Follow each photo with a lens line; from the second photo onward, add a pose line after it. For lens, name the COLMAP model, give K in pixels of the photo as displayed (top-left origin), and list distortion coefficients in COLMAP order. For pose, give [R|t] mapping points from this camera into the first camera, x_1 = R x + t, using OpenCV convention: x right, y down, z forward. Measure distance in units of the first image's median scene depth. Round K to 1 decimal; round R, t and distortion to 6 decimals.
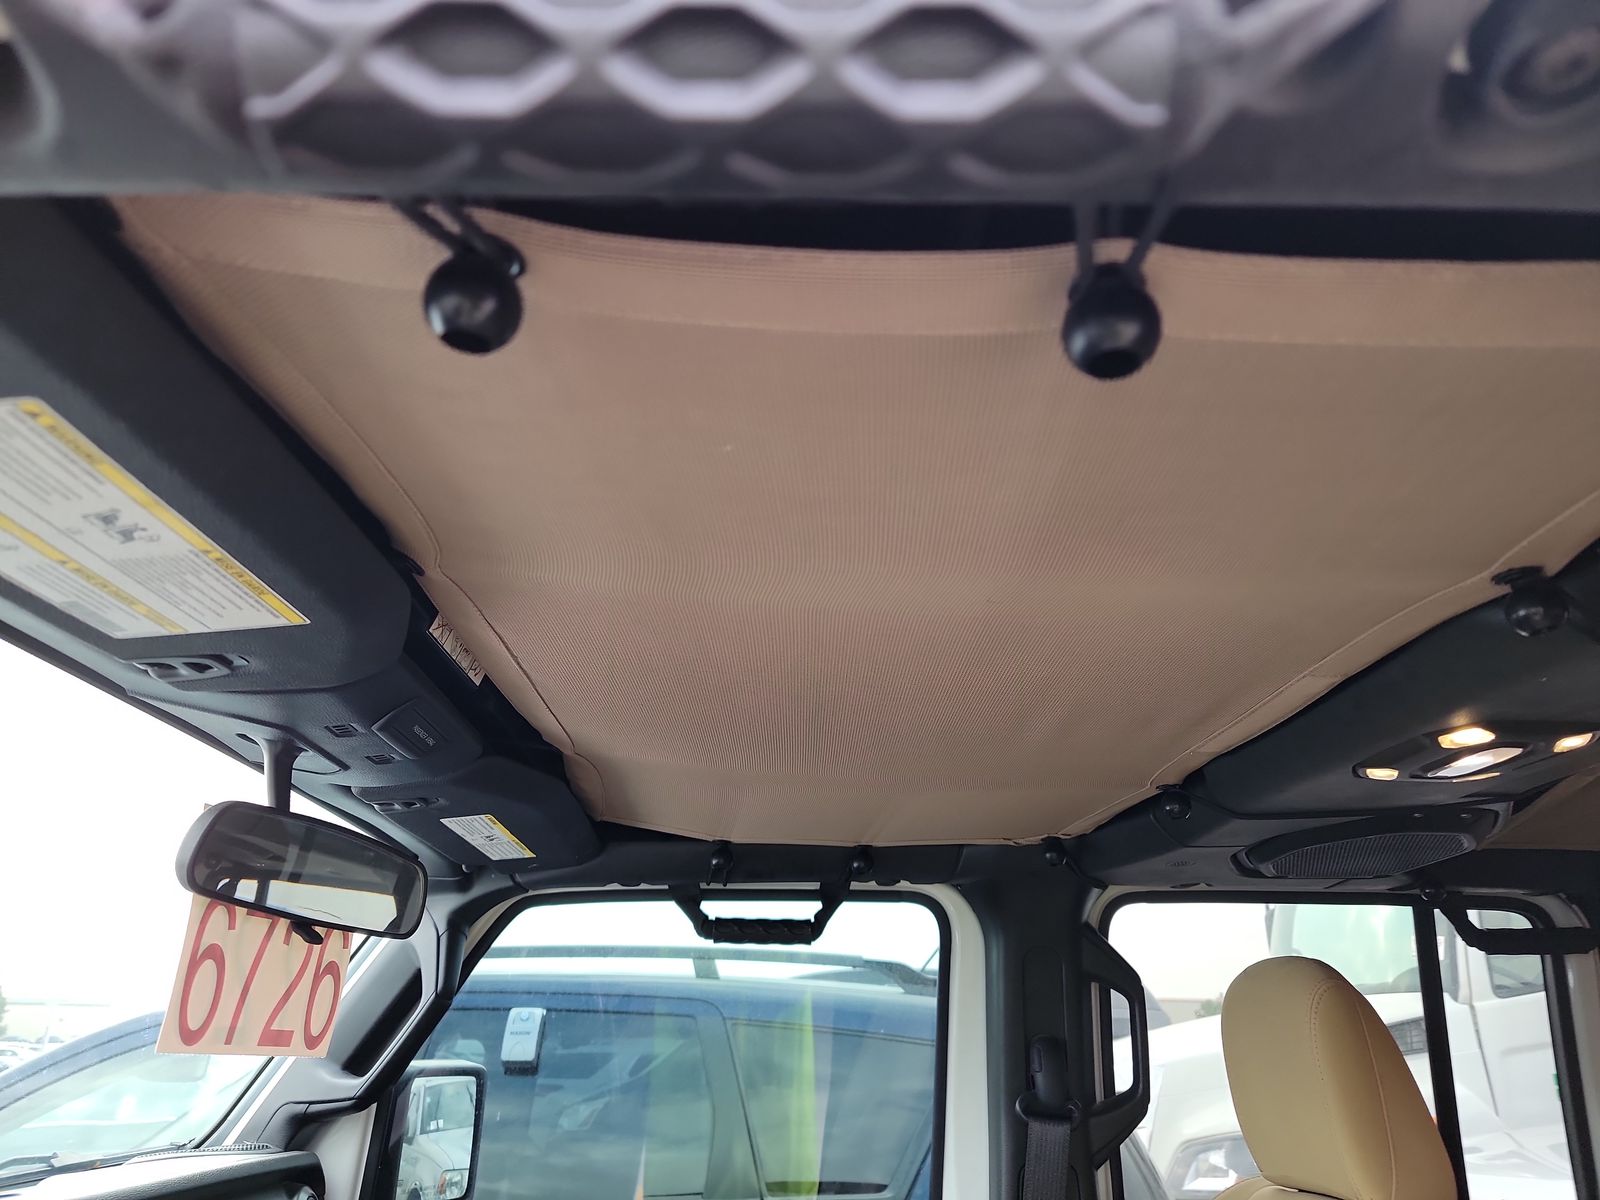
lens RADIAL K [[1163.3, 0, 800.0], [0, 1163.3, 600.0], [0, 0, 1]] dist [0.034675, -0.000182]
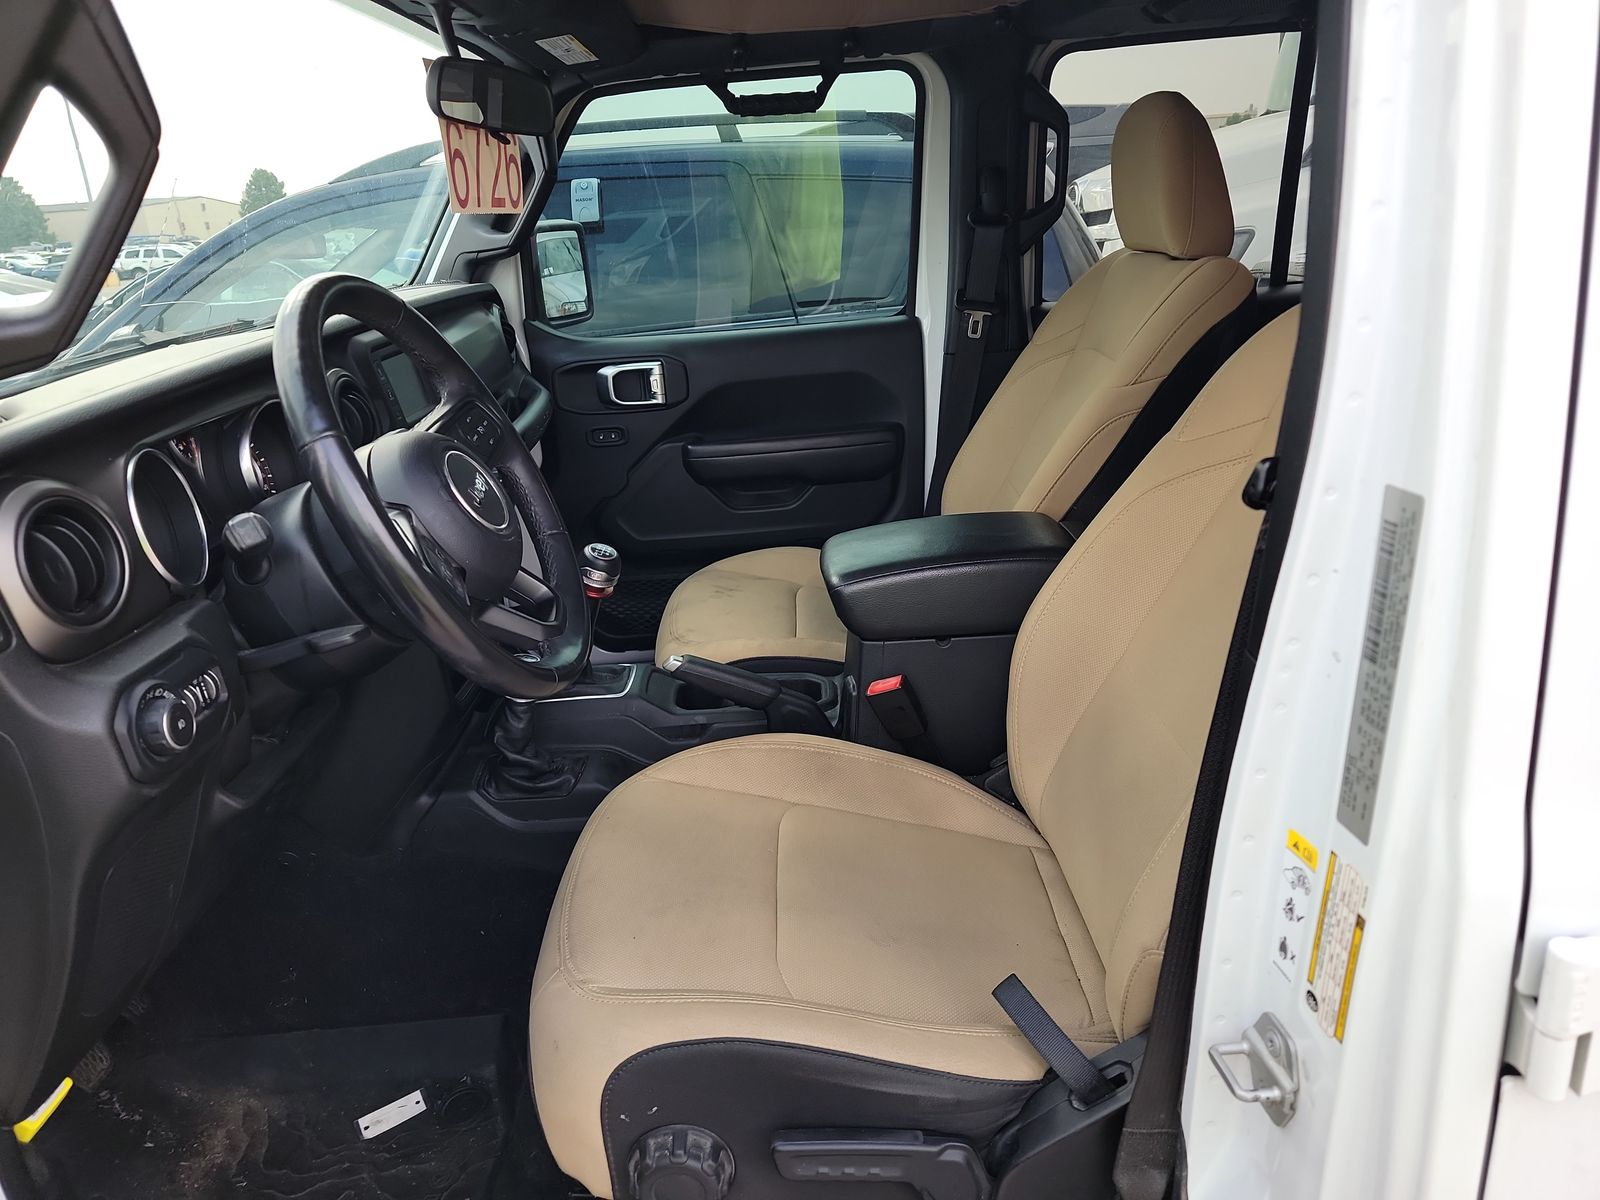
lens RADIAL K [[1163.3, 0, 800.0], [0, 1163.3, 600.0], [0, 0, 1]] dist [0.034675, -0.000182]
pose [[0.997024, -0.066410, -0.039143, 0.006744], [0.076073, 0.765532, 0.638885, -0.120708], [-0.012463, -0.639961, 0.768306, -0.344361]]
